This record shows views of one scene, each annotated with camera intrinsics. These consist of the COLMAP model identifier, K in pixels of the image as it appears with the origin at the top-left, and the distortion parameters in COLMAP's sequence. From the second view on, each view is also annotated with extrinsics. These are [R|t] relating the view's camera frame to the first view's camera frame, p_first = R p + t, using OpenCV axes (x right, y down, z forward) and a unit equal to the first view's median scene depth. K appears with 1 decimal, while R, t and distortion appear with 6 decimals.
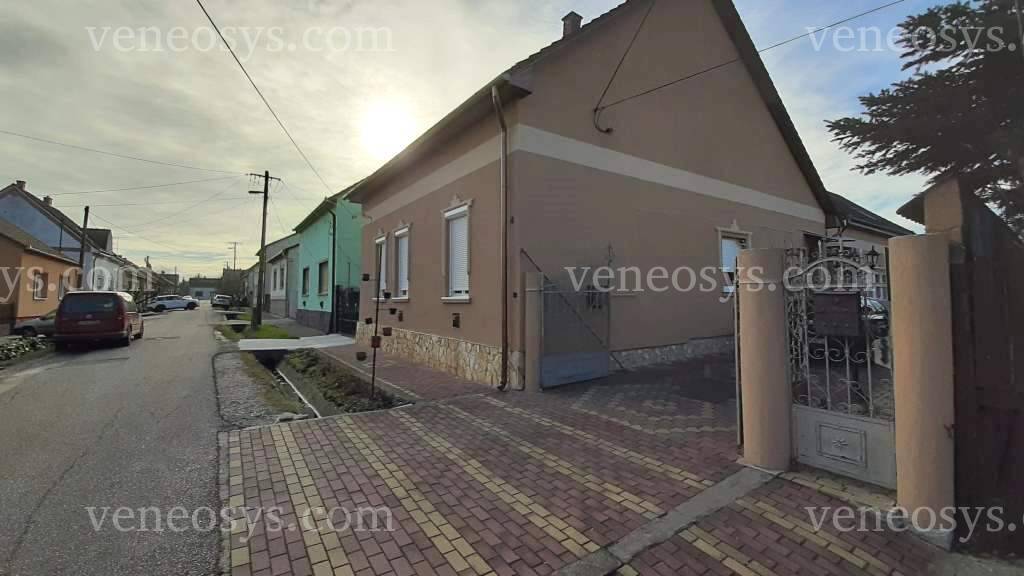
lens RADIAL K [[405.7, 0, 511.3], [0, 405.7, 282.1], [0, 0, 1]] dist [-0.002835, 0.000488]
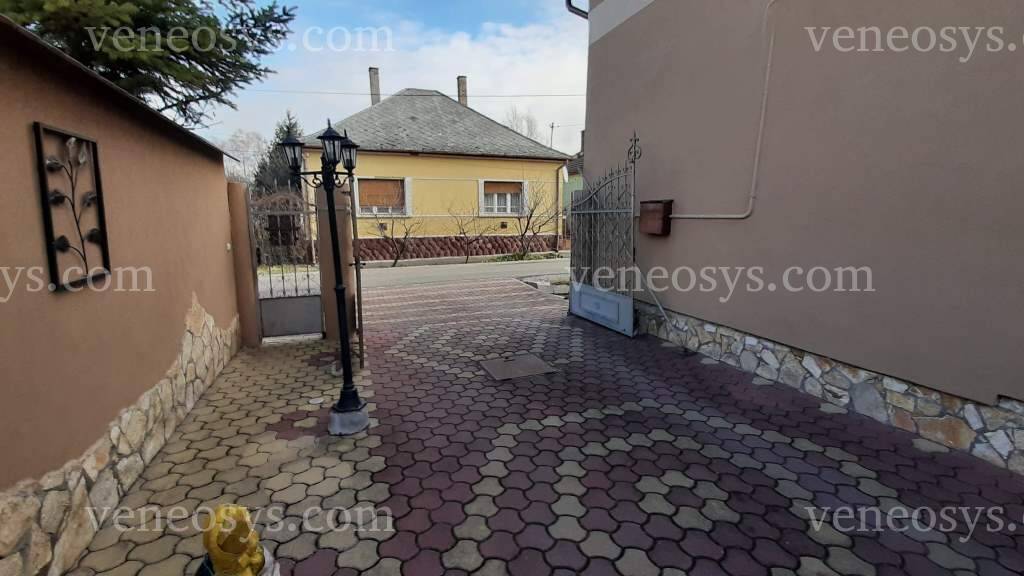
lens RADIAL K [[405.7, 0, 511.5], [0, 405.7, 288.1], [0, 0, 1]] dist [-0.002835, 0.000488]
pose [[-0.218180, 0.177935, -0.959550, 0.787846], [0.040218, 0.984042, 0.173332, 0.021486], [0.975080, -0.000773, -0.221854, 0.819949]]
